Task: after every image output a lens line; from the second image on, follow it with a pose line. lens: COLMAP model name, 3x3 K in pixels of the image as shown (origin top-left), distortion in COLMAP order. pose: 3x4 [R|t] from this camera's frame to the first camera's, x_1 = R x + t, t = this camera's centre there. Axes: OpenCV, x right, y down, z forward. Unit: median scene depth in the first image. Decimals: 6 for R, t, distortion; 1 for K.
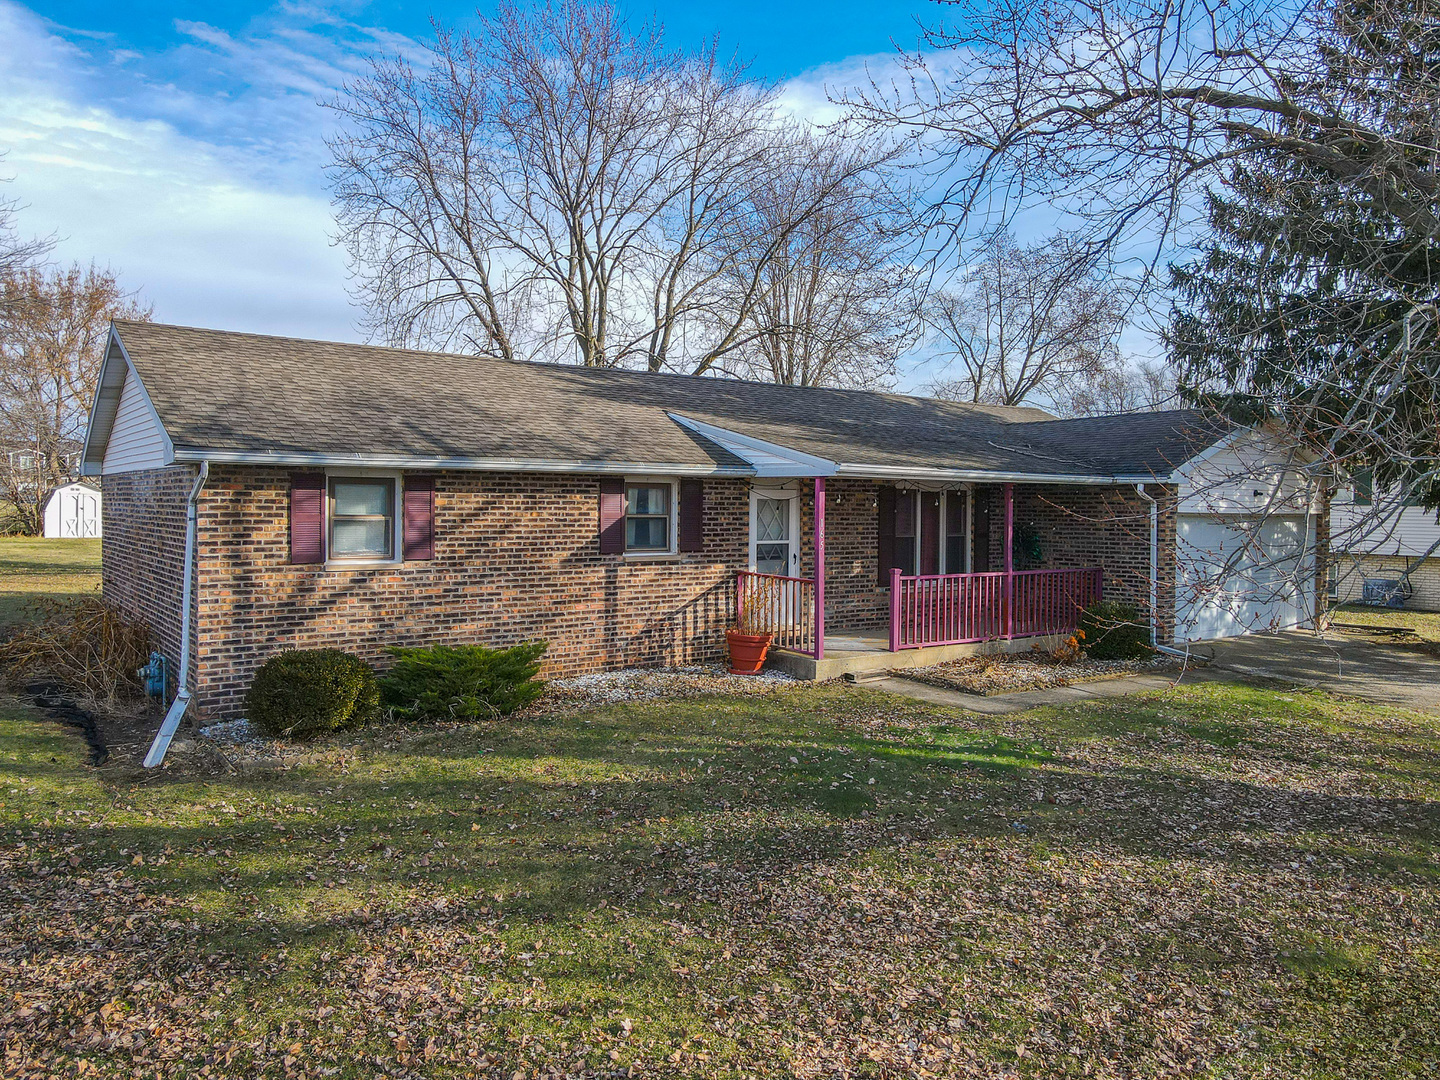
lens RADIAL K [[1037.9, 0, 714.7], [0, 1037.9, 540.7], [0, 0, 1]] dist [0.001017, 0.021105]
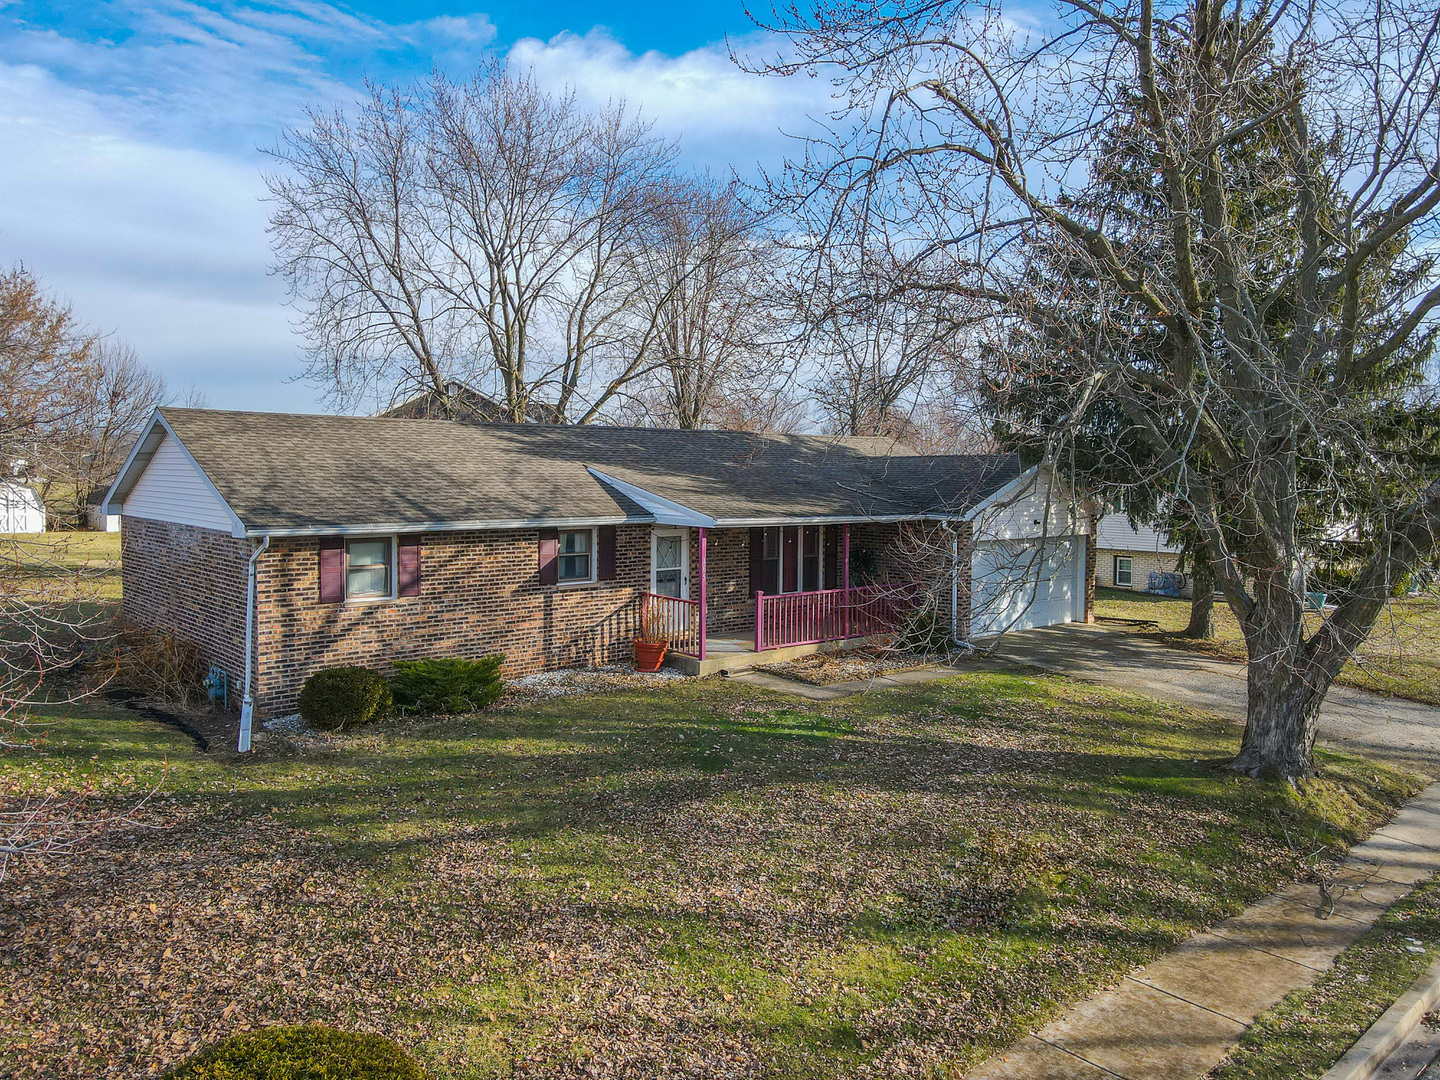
lens RADIAL K [[1037.9, 0, 722.5], [0, 1037.9, 535.3], [0, 0, 1]] dist [0.001017, 0.021105]
pose [[0.994599, -0.003064, 0.103747, -0.017574], [0.000064, 0.999582, 0.028906, -0.109697], [-0.103793, -0.028743, 0.994184, -0.437470]]
